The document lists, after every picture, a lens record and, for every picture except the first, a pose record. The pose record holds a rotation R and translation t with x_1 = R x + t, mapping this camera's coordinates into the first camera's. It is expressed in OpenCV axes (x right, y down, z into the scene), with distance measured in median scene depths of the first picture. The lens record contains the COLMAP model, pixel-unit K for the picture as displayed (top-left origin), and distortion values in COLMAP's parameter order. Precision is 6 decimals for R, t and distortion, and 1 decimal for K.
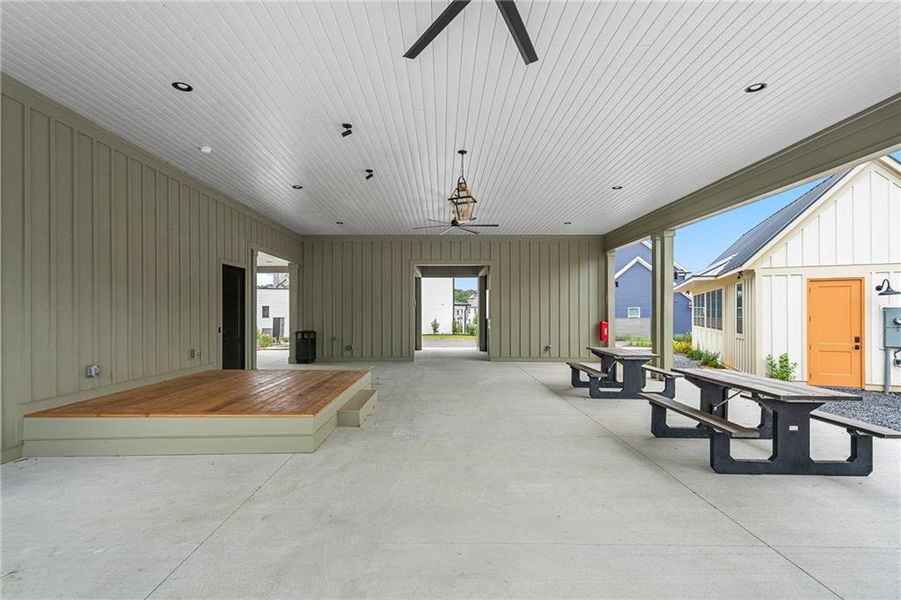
lens RADIAL K [[425.2, 0, 435.6], [0, 425.2, 309.5], [0, 0, 1]] dist [-0.000321, -0.000032]
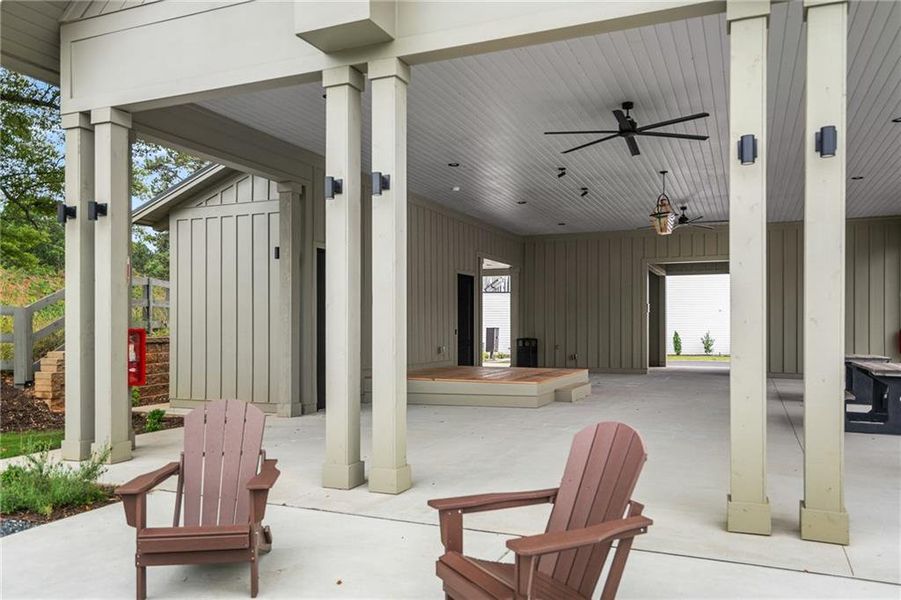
lens RADIAL K [[684.2, 0, 450.3], [0, 684.2, 321.3], [0, 0, 1]] dist [0.001572, 0.000389]
pose [[0.921382, -0.001353, -0.388655, 0.133640], [0.001024, 0.999999, -0.001052, 0.015687], [0.388656, 0.000571, 0.921383, -0.485855]]
